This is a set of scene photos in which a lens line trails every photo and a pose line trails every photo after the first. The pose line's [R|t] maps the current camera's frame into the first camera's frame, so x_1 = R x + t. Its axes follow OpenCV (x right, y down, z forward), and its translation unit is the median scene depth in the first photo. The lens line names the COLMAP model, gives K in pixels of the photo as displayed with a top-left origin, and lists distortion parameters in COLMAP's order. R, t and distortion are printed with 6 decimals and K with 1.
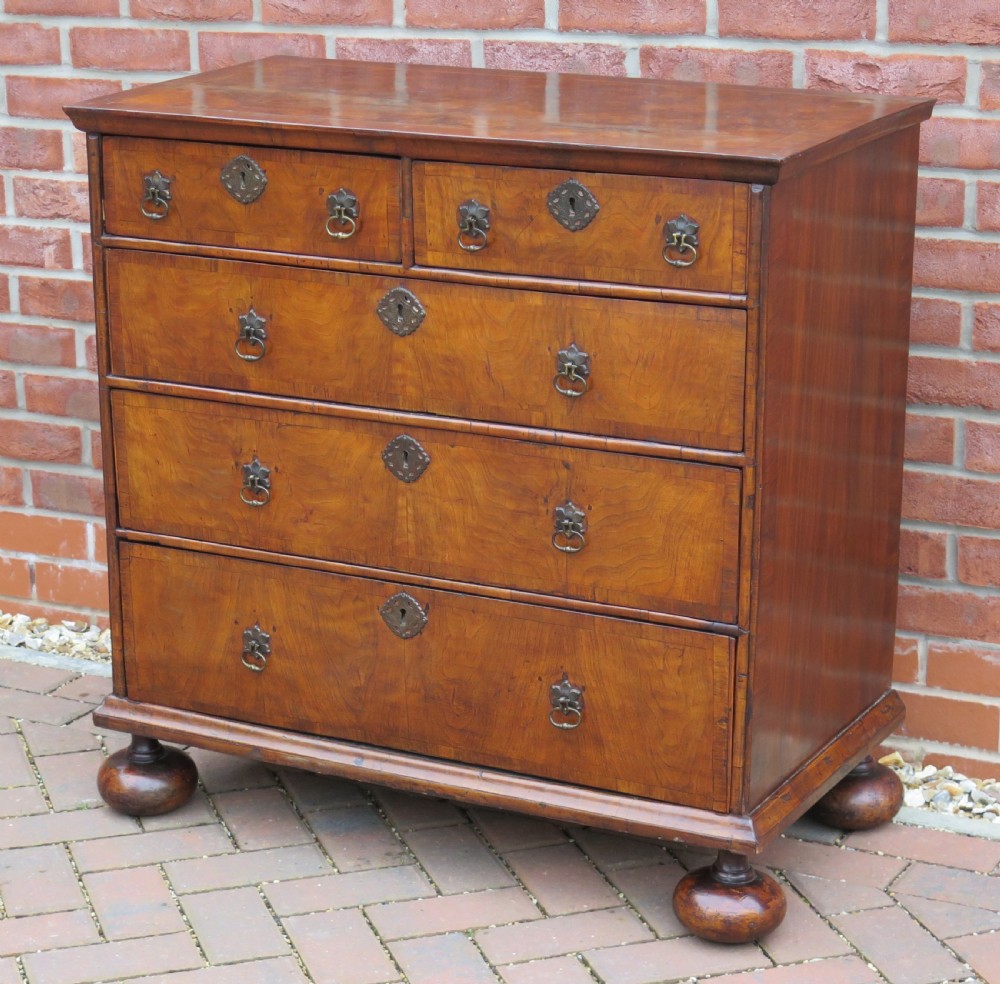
lens RADIAL K [[2768.4, 0, 495.6], [0, 2768.4, 509.0], [0, 0, 1]] dist [-0.081093, 0.000000]
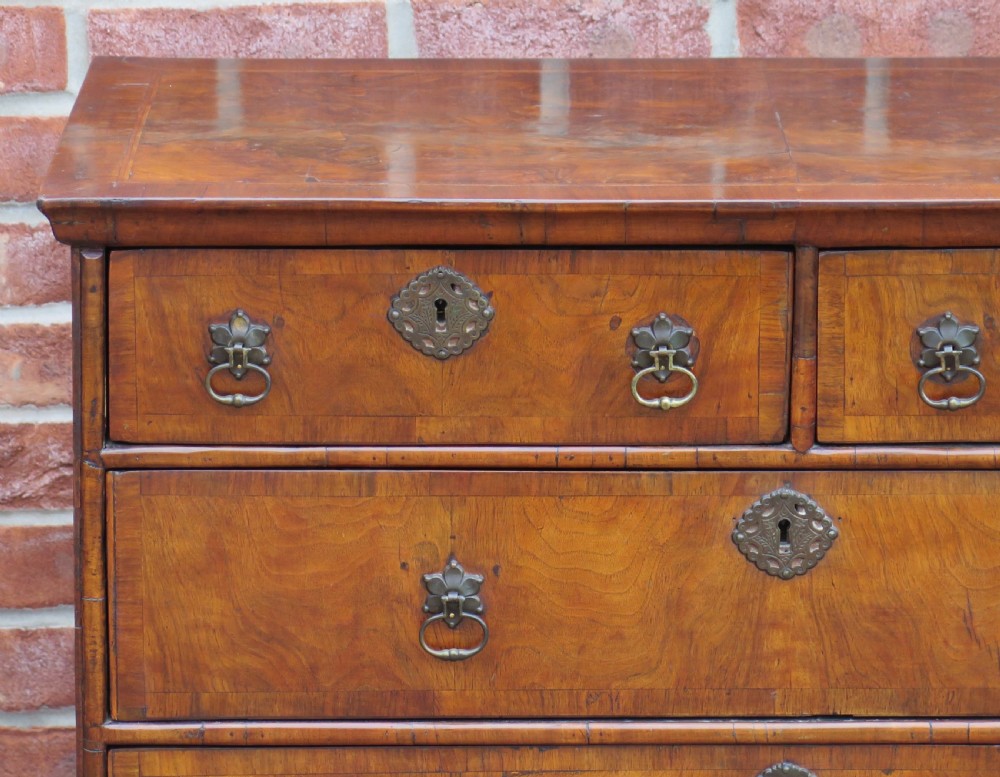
lens RADIAL K [[5199.5, 0, 496.7], [0, 5199.5, 363.9], [0, 0, 1]] dist [0.217588, 0.000000]
pose [[0.882968, -0.098386, 0.459007, -0.510575], [0.127440, 0.991308, -0.032669, -0.073639], [-0.451803, 0.087342, 0.887832, 0.123637]]
